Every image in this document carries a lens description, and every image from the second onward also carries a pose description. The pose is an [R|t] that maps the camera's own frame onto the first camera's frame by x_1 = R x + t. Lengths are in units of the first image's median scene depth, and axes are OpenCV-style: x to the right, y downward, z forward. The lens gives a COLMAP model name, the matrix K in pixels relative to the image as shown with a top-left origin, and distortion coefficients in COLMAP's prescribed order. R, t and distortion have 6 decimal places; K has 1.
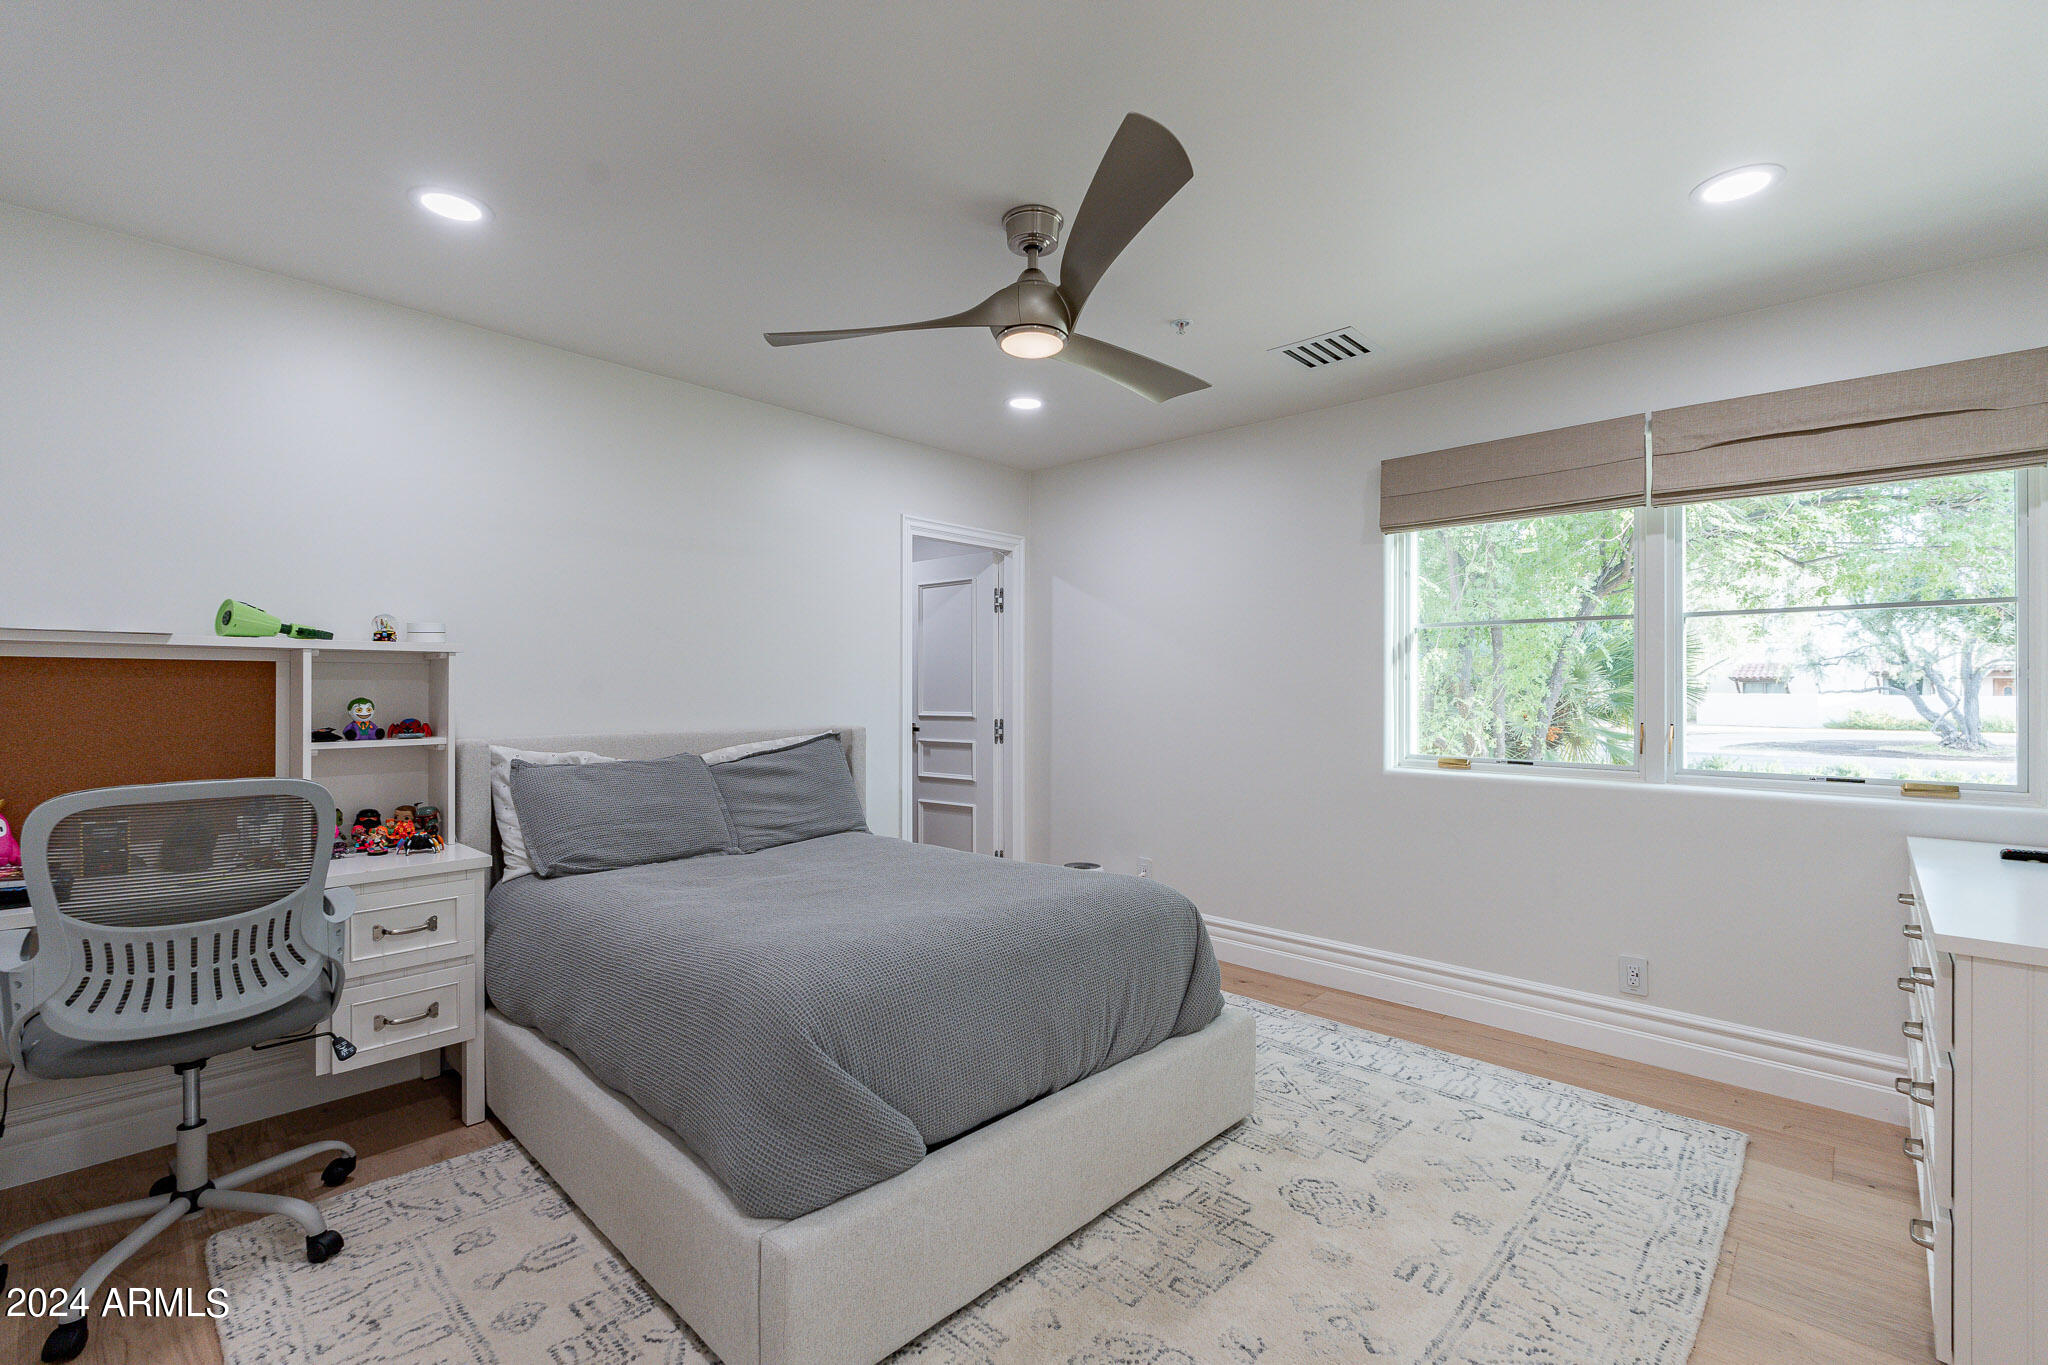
lens RADIAL K [[892.7, 0, 1026.0], [0, 892.7, 684.5], [0, 0, 1]] dist [-0.004278, -0.000035]
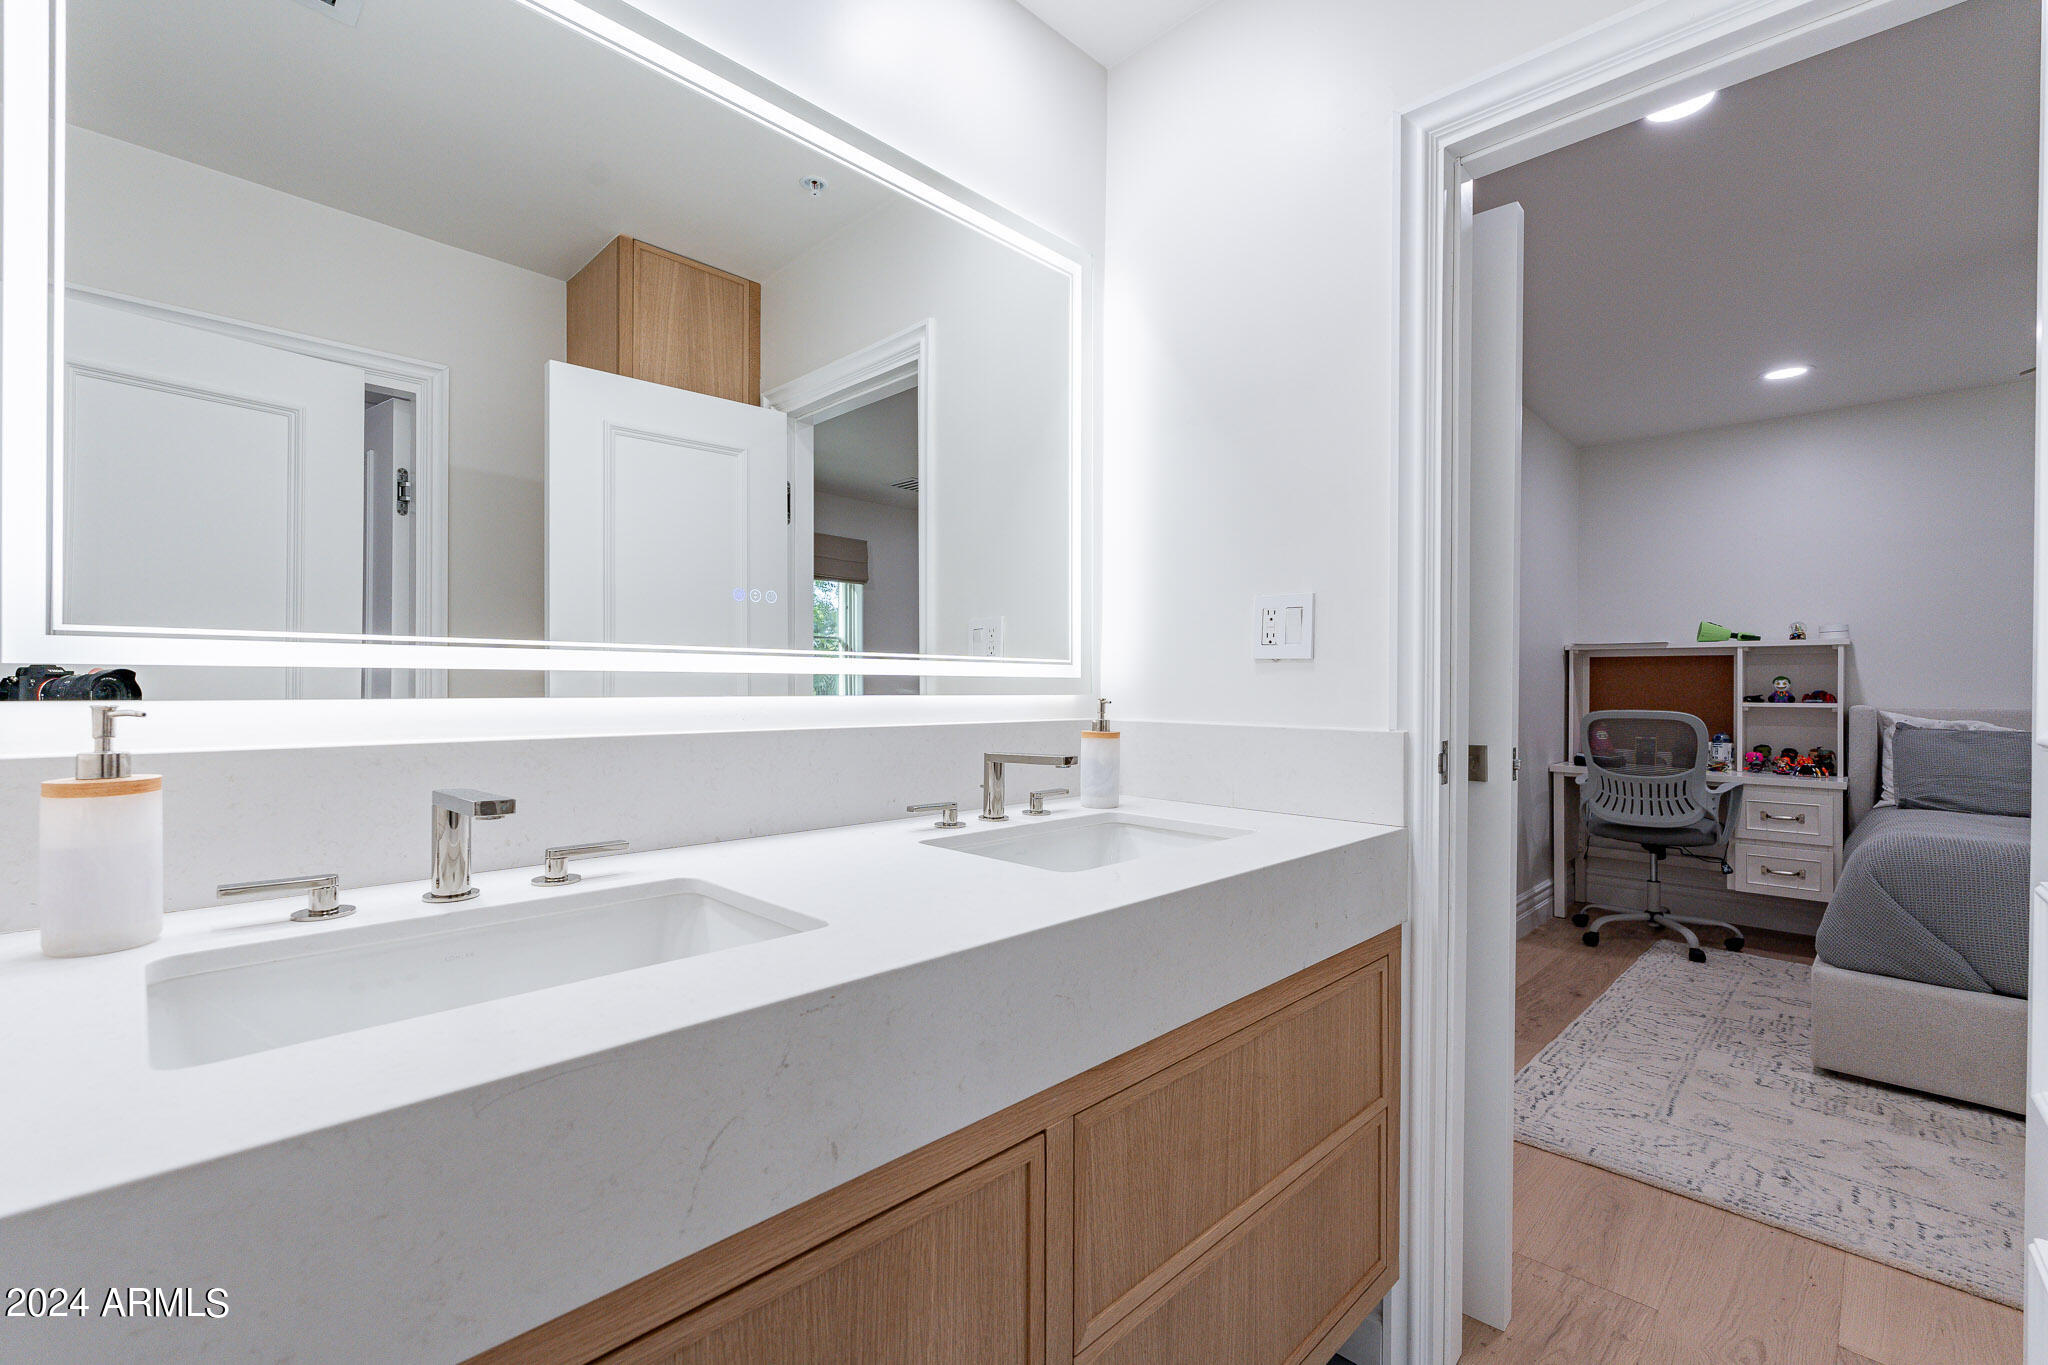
lens RADIAL K [[892.7, 0, 1026.3], [0, 892.7, 682.8], [0, 0, 1]] dist [-0.004278, -0.000035]
pose [[-0.015487, -0.002015, -0.999878, 0.853482], [0.001873, 0.999996, -0.002044, 0.027664], [0.999878, -0.001905, -0.015483, -0.314057]]
